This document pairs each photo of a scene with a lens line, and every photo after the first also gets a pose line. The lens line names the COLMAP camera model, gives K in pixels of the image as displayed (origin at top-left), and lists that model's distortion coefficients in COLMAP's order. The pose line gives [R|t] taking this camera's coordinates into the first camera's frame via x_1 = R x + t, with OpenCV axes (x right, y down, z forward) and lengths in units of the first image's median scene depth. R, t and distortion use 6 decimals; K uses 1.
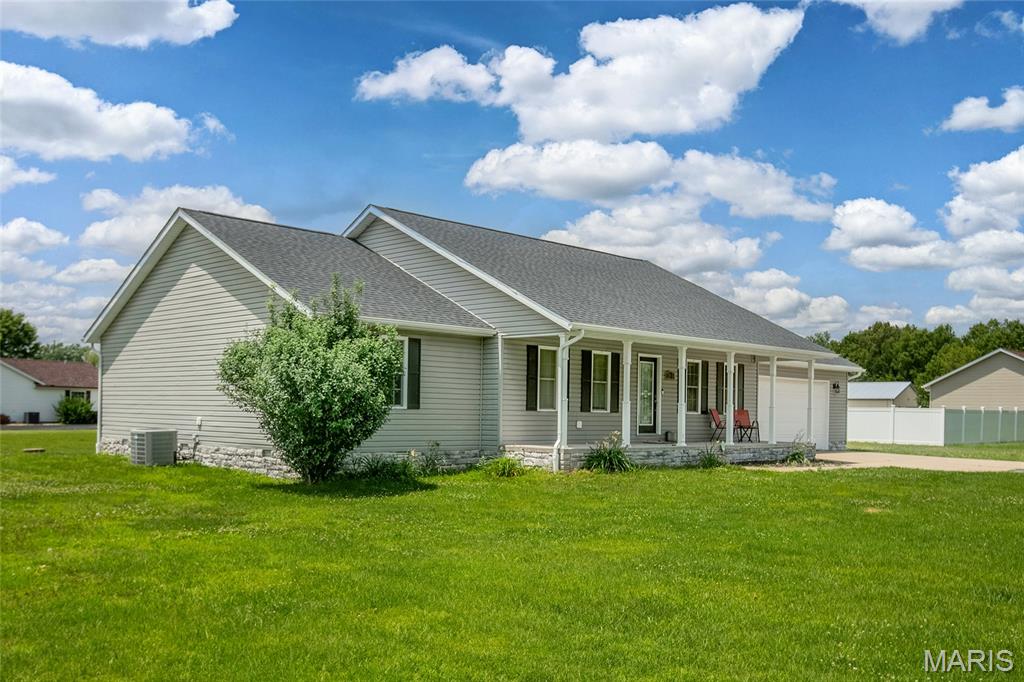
lens RADIAL K [[959.3, 0, 512.0], [0, 959.3, 341.0], [0, 0, 1]] dist [-0.137339, -0.000291]
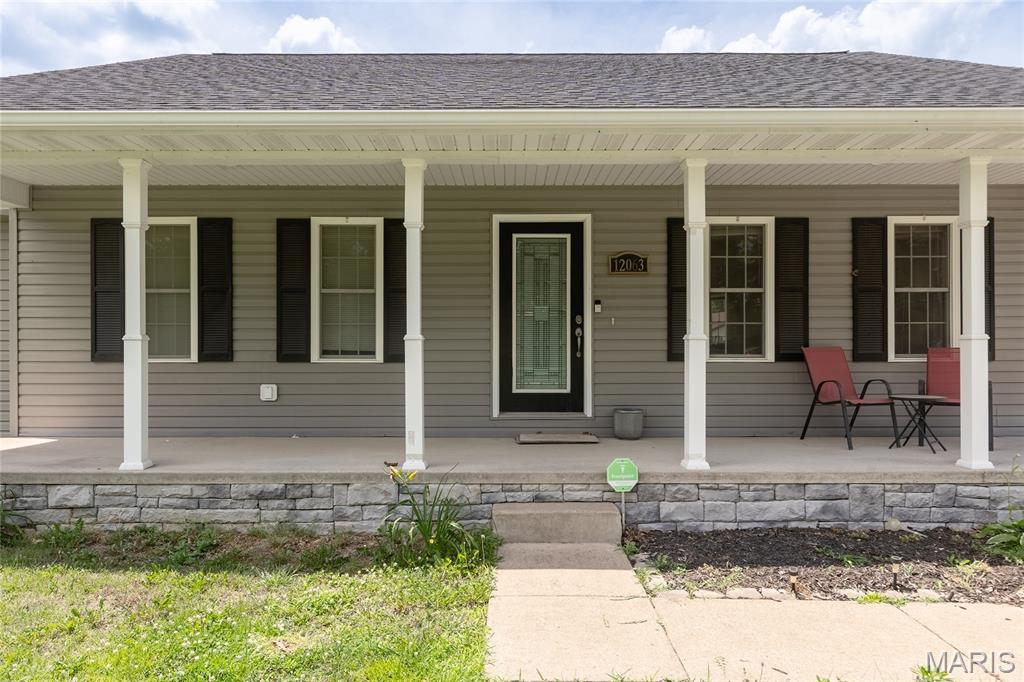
lens RADIAL K [[646.7, 0, 512.0], [0, 646.7, 341.0], [0, 0, 1]] dist [0.002031, 0.000689]
pose [[0.709524, -0.030847, -0.704006, 0.340274], [0.066556, 0.997509, 0.023369, 0.062568], [0.701531, -0.063437, 0.709810, 0.838841]]
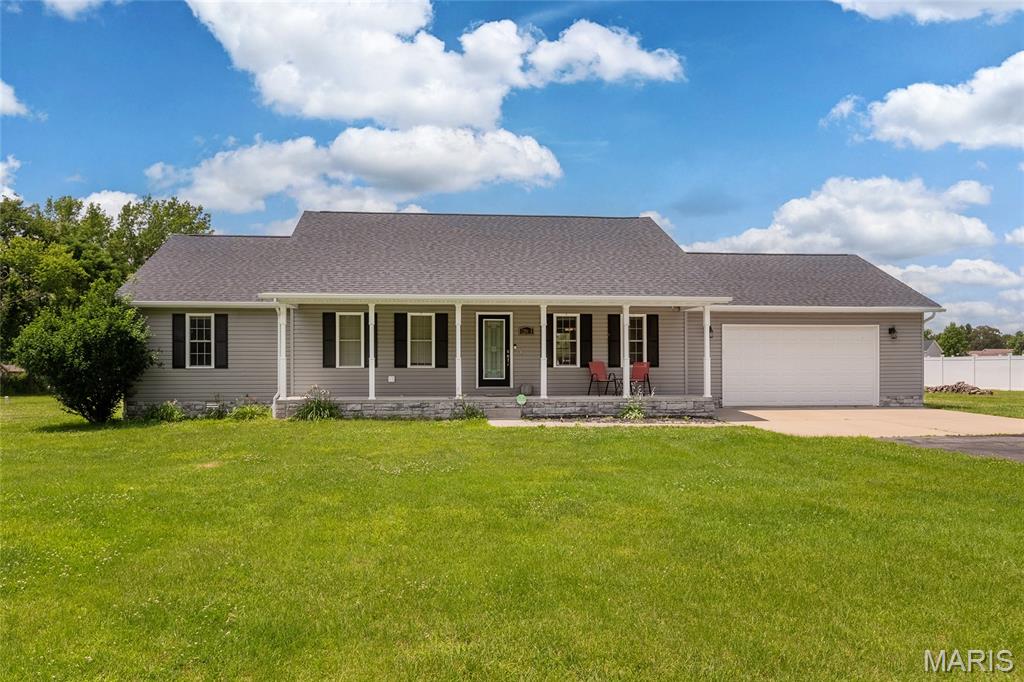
lens RADIAL K [[646.7, 0, 512.0], [0, 646.7, 341.0], [0, 0, 1]] dist [0.002031, 0.000689]
pose [[0.787093, -0.046360, -0.615089, 0.633283], [0.062470, 0.998036, 0.004716, 0.045977], [0.613662, -0.042137, 0.788443, 0.465436]]
